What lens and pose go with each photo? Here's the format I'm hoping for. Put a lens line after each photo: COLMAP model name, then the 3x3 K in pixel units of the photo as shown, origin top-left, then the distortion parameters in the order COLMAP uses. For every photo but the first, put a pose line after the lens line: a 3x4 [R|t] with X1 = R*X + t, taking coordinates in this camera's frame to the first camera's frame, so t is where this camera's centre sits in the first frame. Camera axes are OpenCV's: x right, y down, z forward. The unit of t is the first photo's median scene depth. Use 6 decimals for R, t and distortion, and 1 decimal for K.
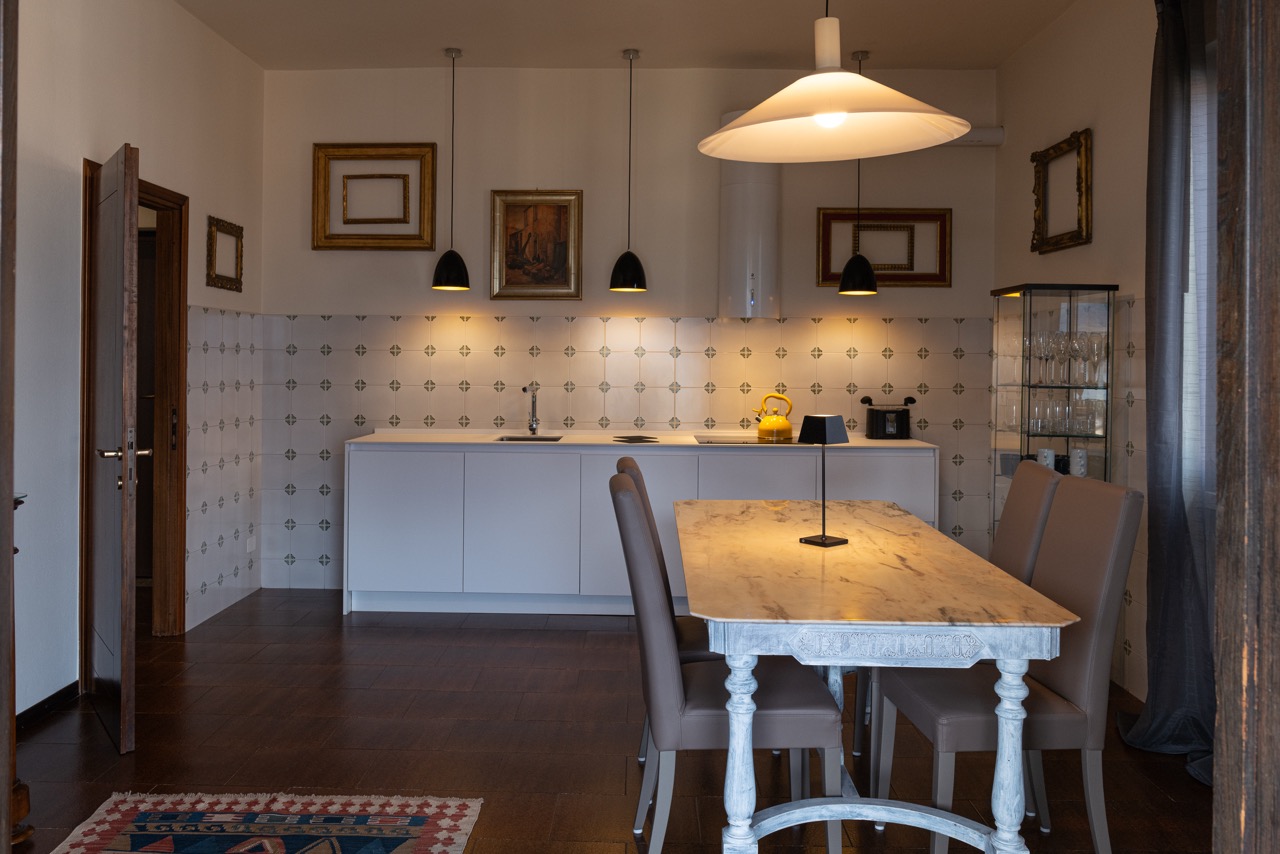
lens RADIAL K [[1006.4, 0, 622.0], [0, 1006.4, 368.7], [0, 0, 1]] dist [0.009088, 0.005293]
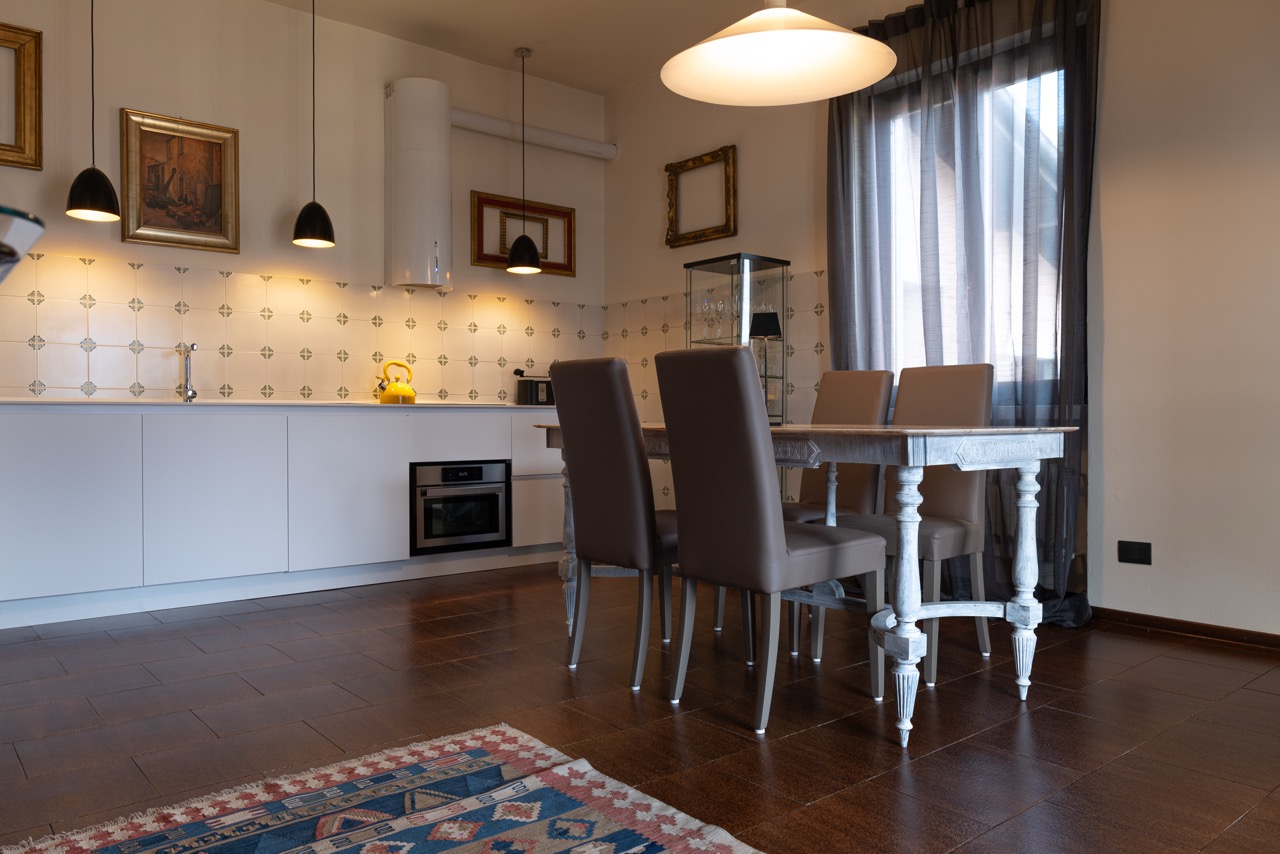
lens RADIAL K [[912.2, 0, 639.2], [0, 912.2, 421.3], [0, 0, 1]] dist [0.001804, 0.004924]
pose [[0.754727, -0.012176, 0.655926, -0.308334], [0.016234, 0.999868, -0.000119, 0.086723], [-0.655838, 0.010738, 0.754825, 0.165610]]
